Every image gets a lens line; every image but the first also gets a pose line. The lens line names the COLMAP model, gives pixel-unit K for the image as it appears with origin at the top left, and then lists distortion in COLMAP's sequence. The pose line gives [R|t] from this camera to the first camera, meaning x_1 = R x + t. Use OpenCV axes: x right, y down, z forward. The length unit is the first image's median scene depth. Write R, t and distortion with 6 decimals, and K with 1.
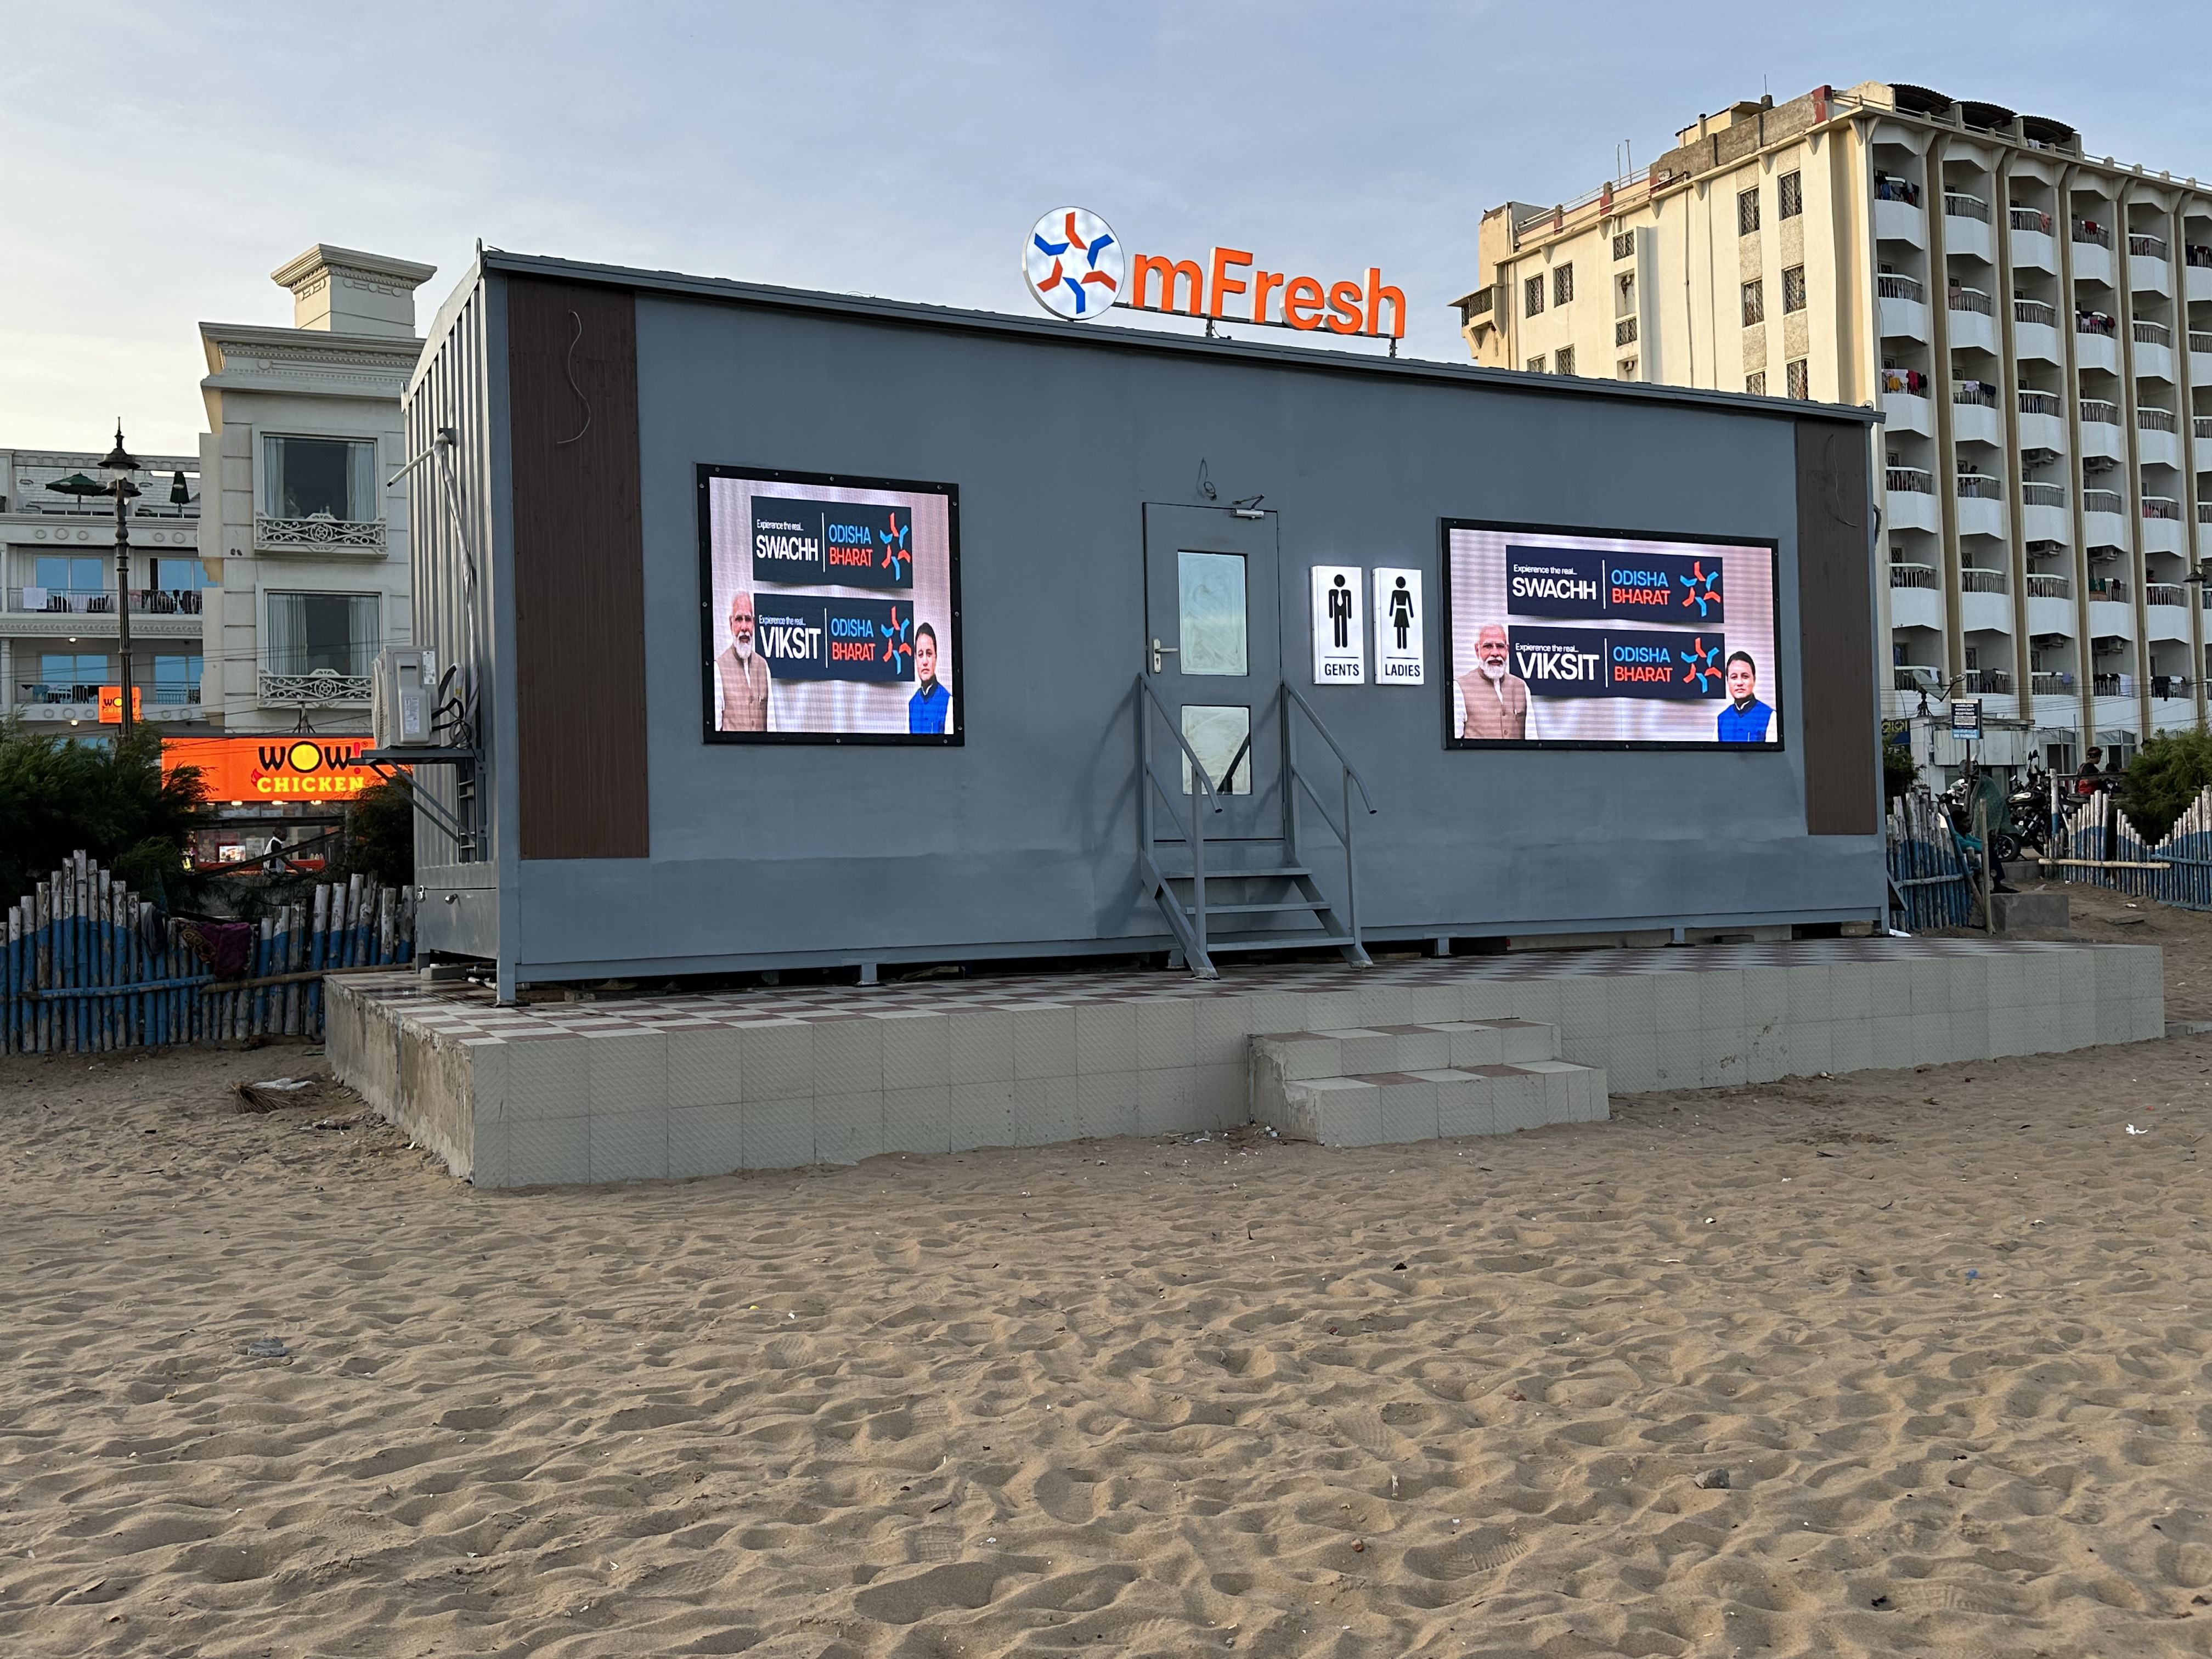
lens RADIAL K [[1971.6, 0, 1106.0], [0, 1971.6, 829.5], [0, 0, 1]] dist [0.076642, -0.294089]
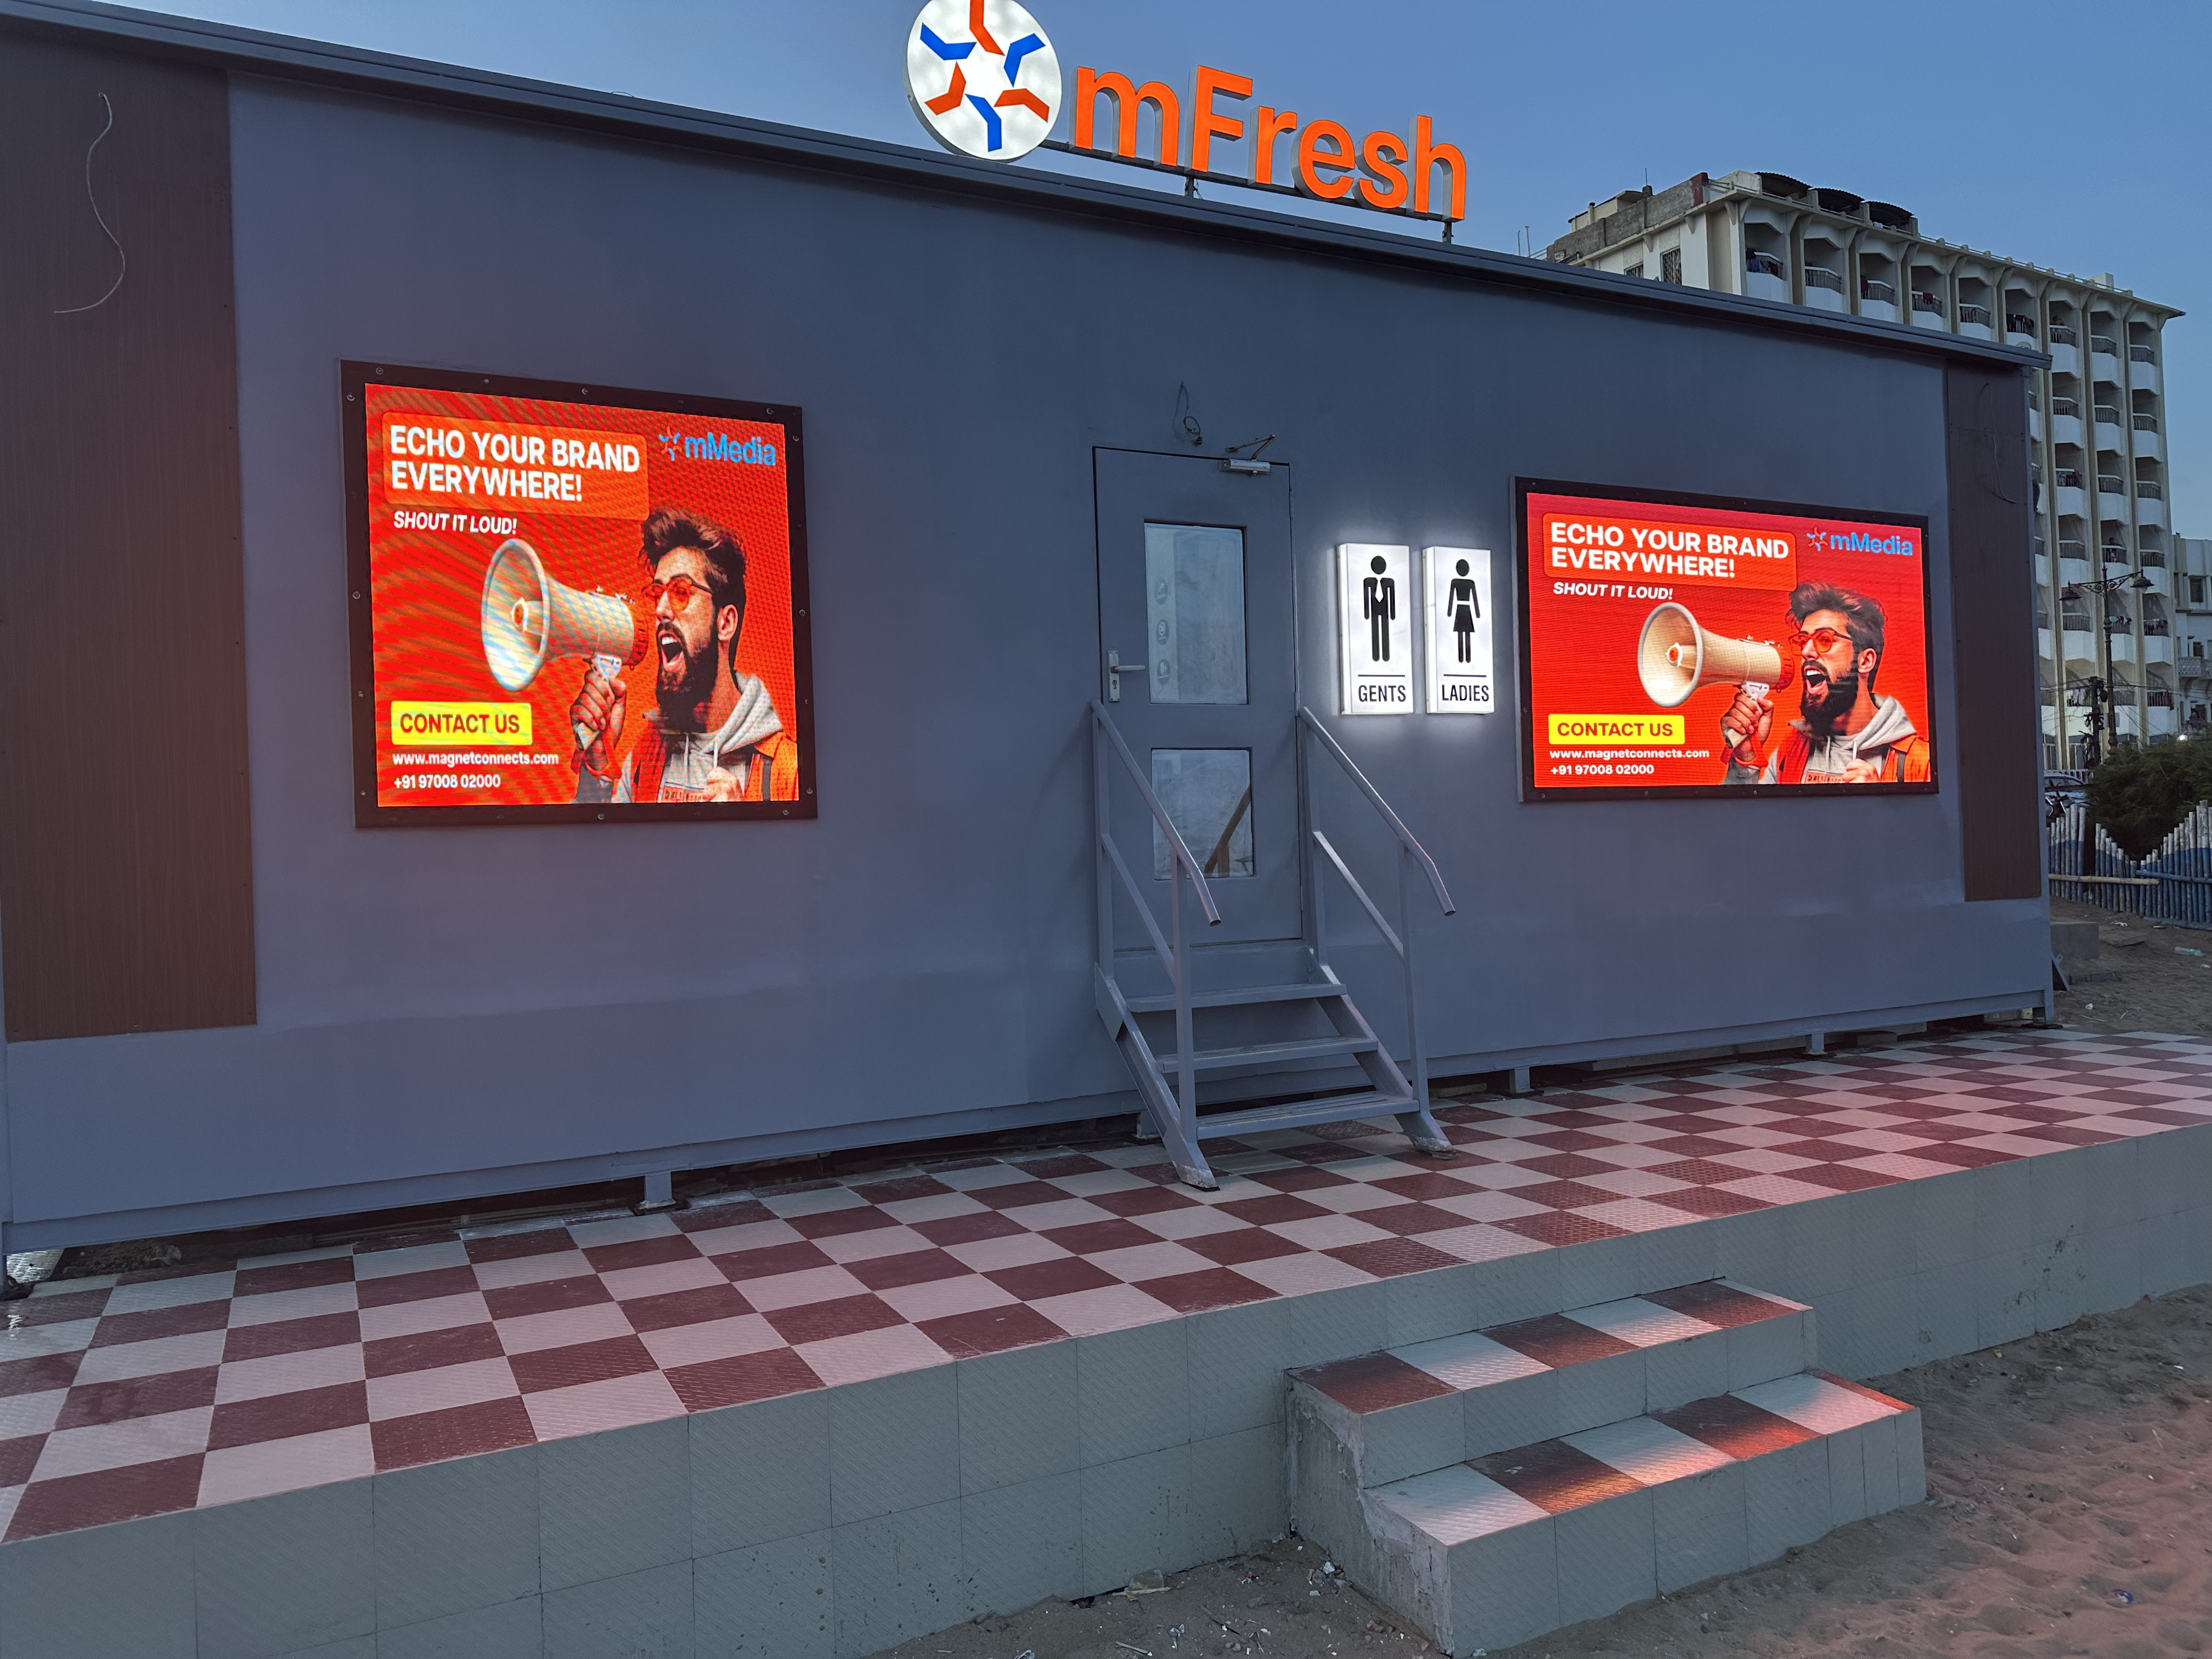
lens RADIAL K [[1553.3, 0, 1106.0], [0, 1553.3, 829.5], [0, 0, 1]] dist [0.109227, -0.267974]
pose [[0.999897, -0.008296, 0.011689, 0.015043], [0.008161, 0.999900, 0.011549, -0.039627], [-0.011784, -0.011453, 0.999865, 0.446143]]
